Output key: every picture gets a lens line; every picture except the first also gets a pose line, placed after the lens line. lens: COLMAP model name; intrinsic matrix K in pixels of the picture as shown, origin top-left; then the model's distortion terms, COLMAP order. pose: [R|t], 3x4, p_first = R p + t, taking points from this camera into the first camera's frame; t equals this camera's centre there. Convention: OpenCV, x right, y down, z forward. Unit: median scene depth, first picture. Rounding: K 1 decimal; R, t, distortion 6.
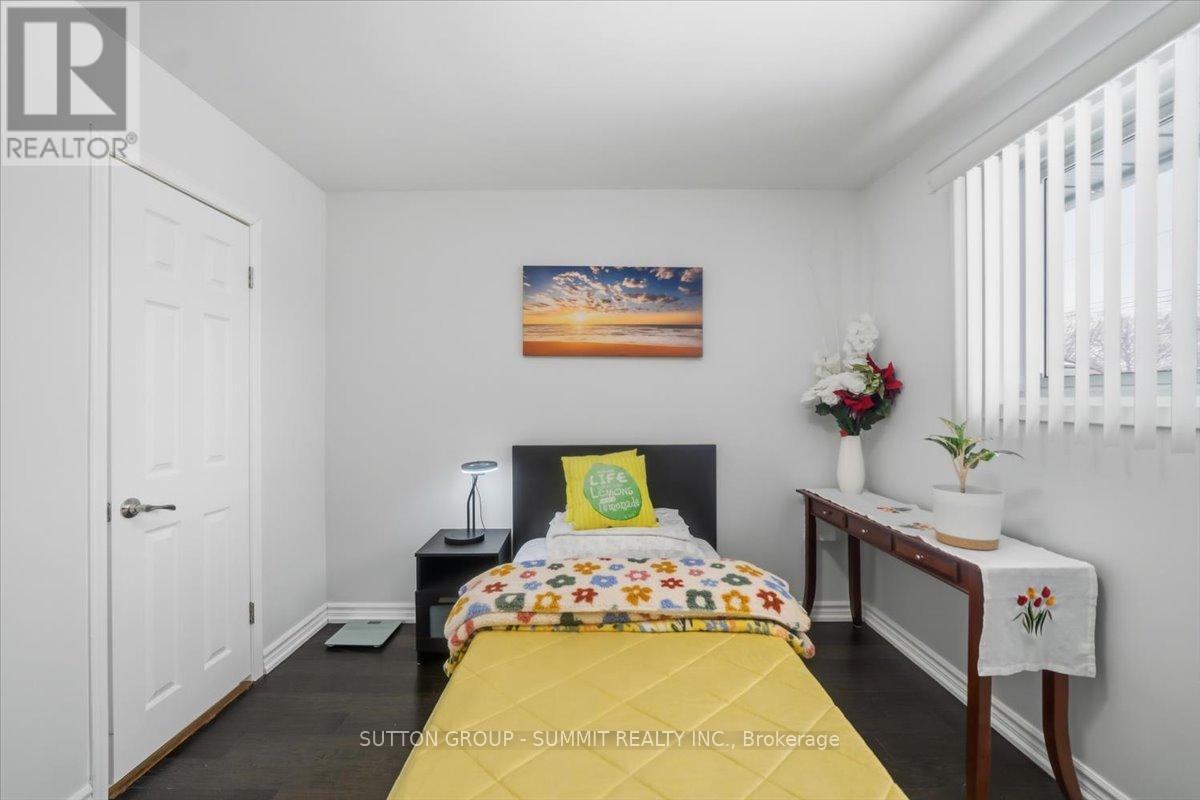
lens RADIAL K [[479.2, 0, 592.7], [0, 479.2, 403.1], [0, 0, 1]] dist [-0.024419, 0.011548]
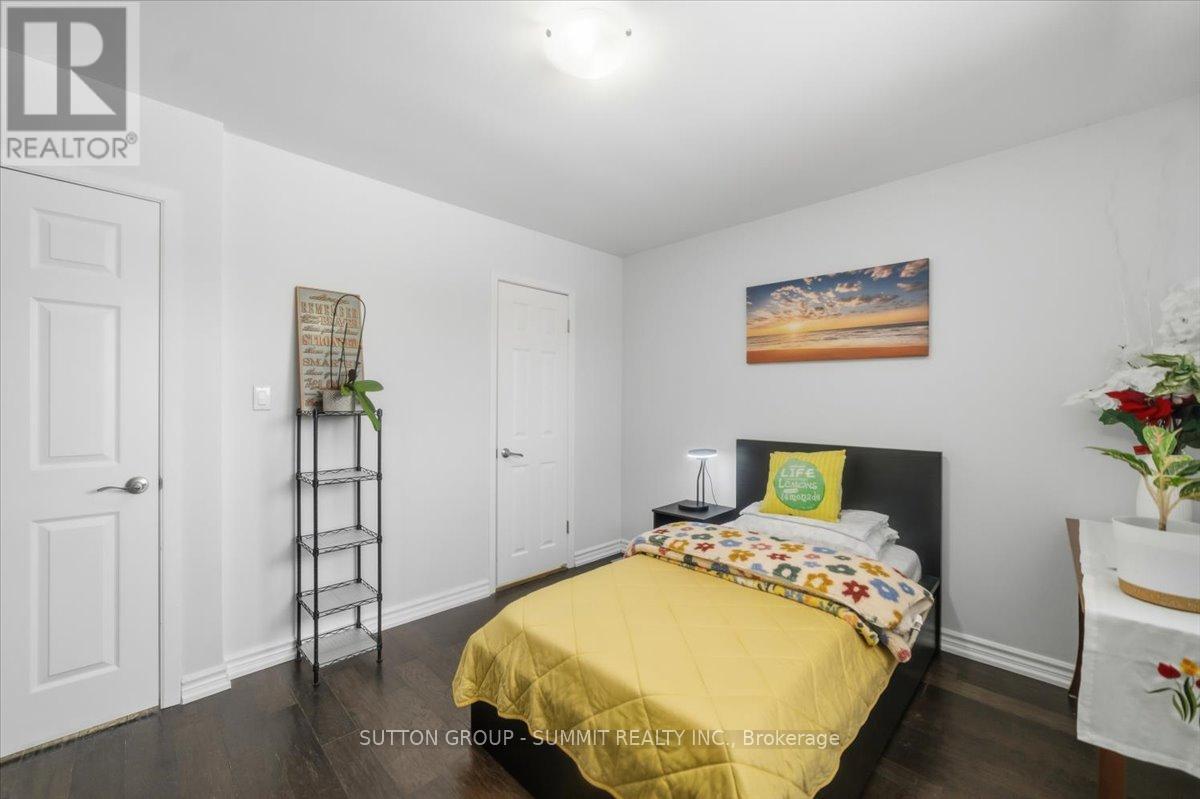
lens RADIAL K [[475.9, 0, 594.0], [0, 475.9, 406.3], [0, 0, 1]] dist [0.000981, 0.000338]
pose [[0.707892, 0.015691, -0.706146, 0.609495], [-0.010968, 0.999877, 0.011223, -0.003664], [0.706235, -0.000200, 0.707977, -0.145051]]
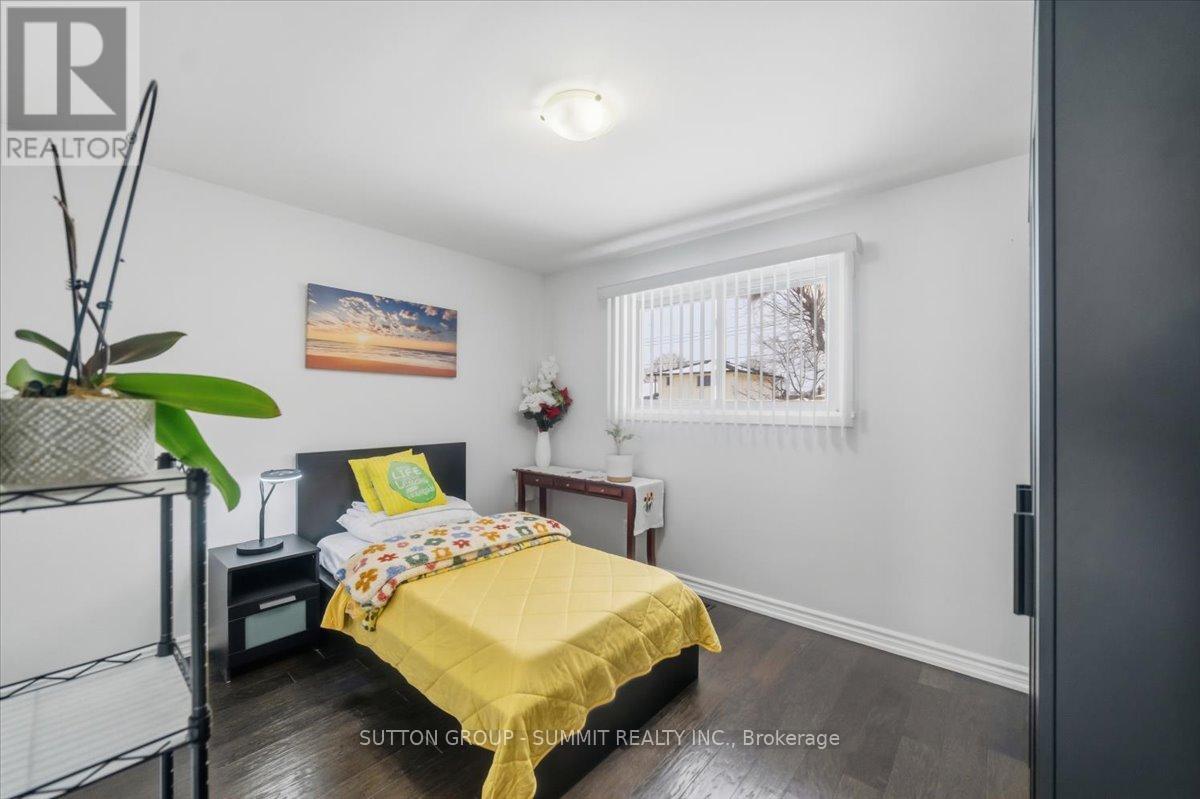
lens RADIAL K [[475.9, 0, 594.0], [0, 475.9, 406.3], [0, 0, 1]] dist [0.000981, 0.000338]
pose [[0.660264, 0.002421, 0.751030, -0.746948], [-0.002811, 0.999996, -0.000752, -0.021737], [-0.751029, -0.001614, 0.660268, -0.249649]]
